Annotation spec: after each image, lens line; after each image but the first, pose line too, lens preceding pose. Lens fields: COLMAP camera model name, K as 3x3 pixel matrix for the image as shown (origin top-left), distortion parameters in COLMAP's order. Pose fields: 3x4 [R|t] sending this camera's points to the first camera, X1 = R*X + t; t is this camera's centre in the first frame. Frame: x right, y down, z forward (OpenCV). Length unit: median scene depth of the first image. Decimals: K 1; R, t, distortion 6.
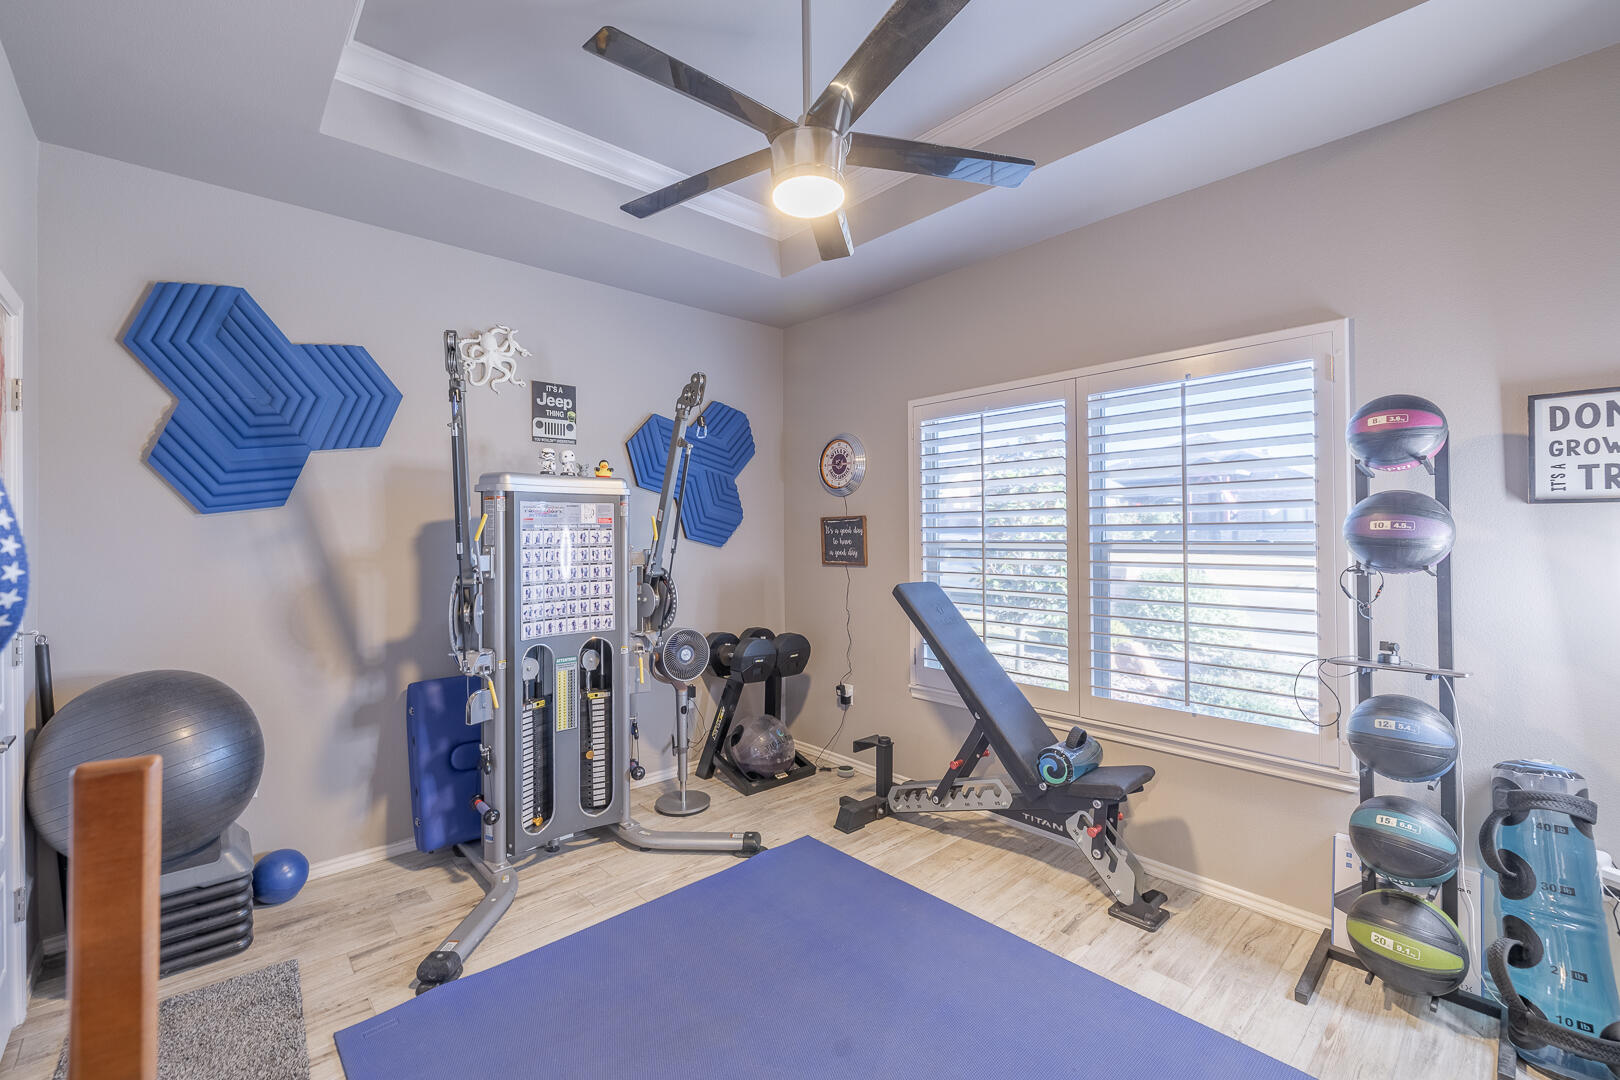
lens RADIAL K [[677.9, 0, 800.3], [0, 677.9, 534.8], [0, 0, 1]] dist [0.001352, 0.000143]
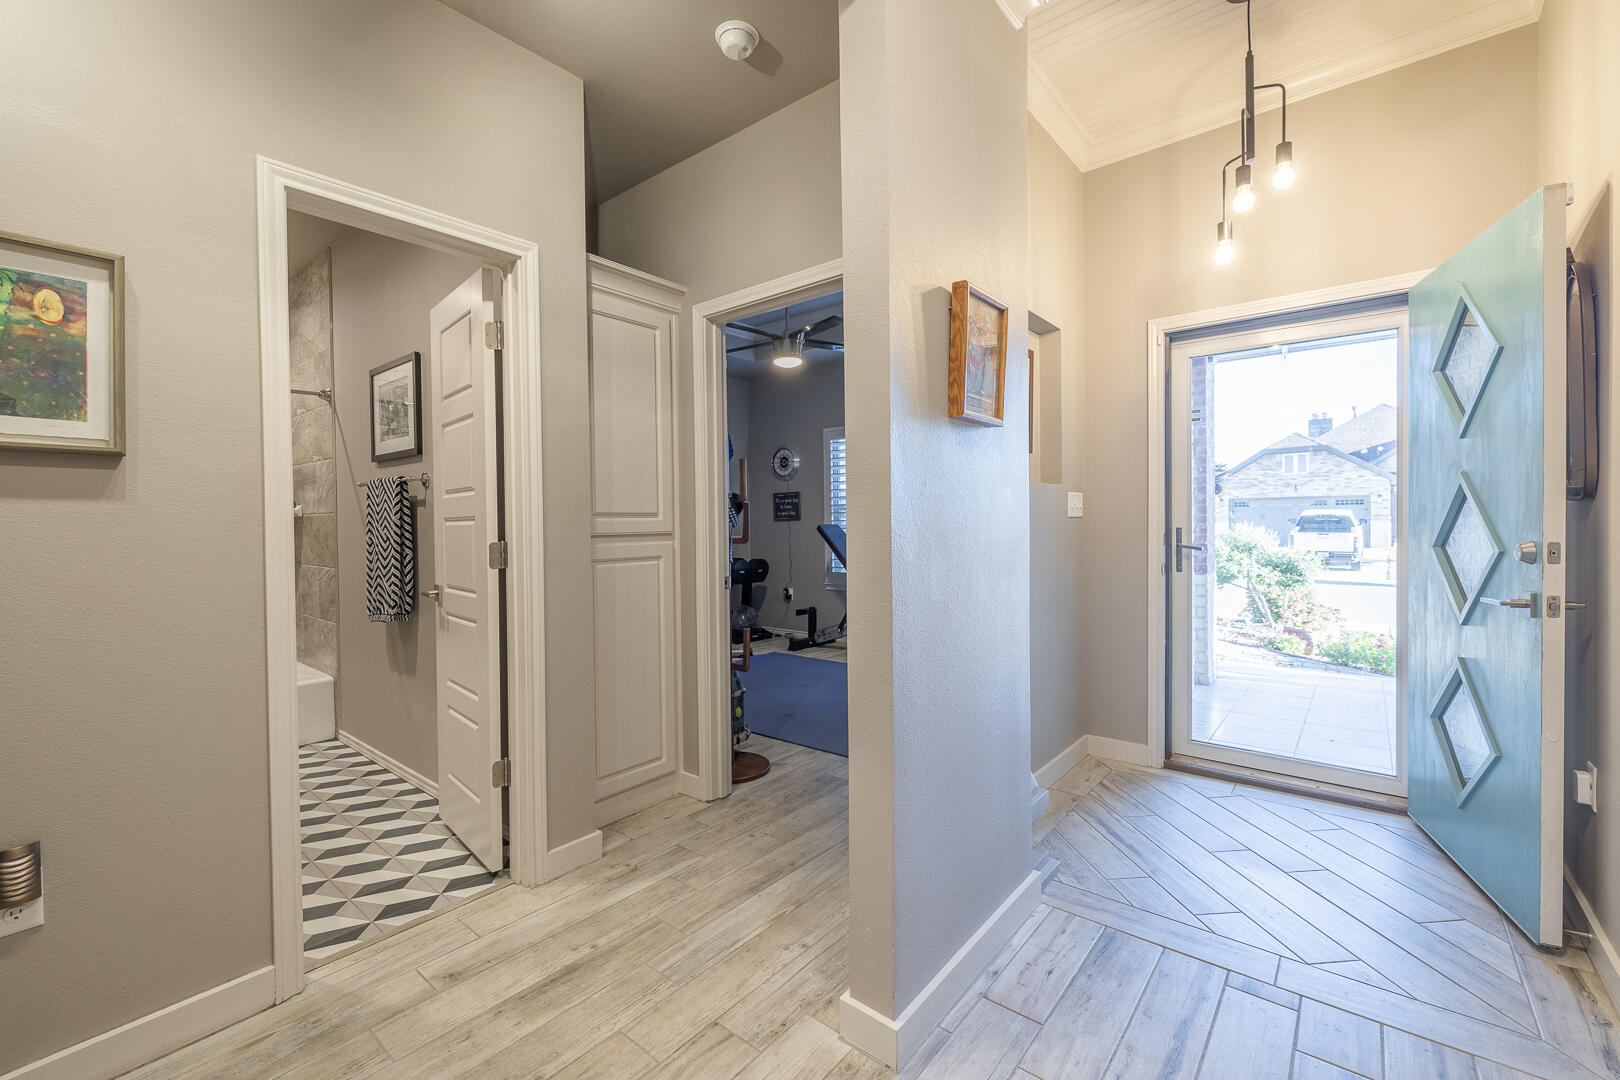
lens RADIAL K [[677.9, 0, 807.6], [0, 677.9, 532.3], [0, 0, 1]] dist [0.001352, 0.000143]
pose [[0.989447, -0.007141, 0.144718, -0.141021], [0.006216, 0.999957, 0.006841, 0.066390], [-0.144761, -0.005869, 0.989449, -0.761918]]
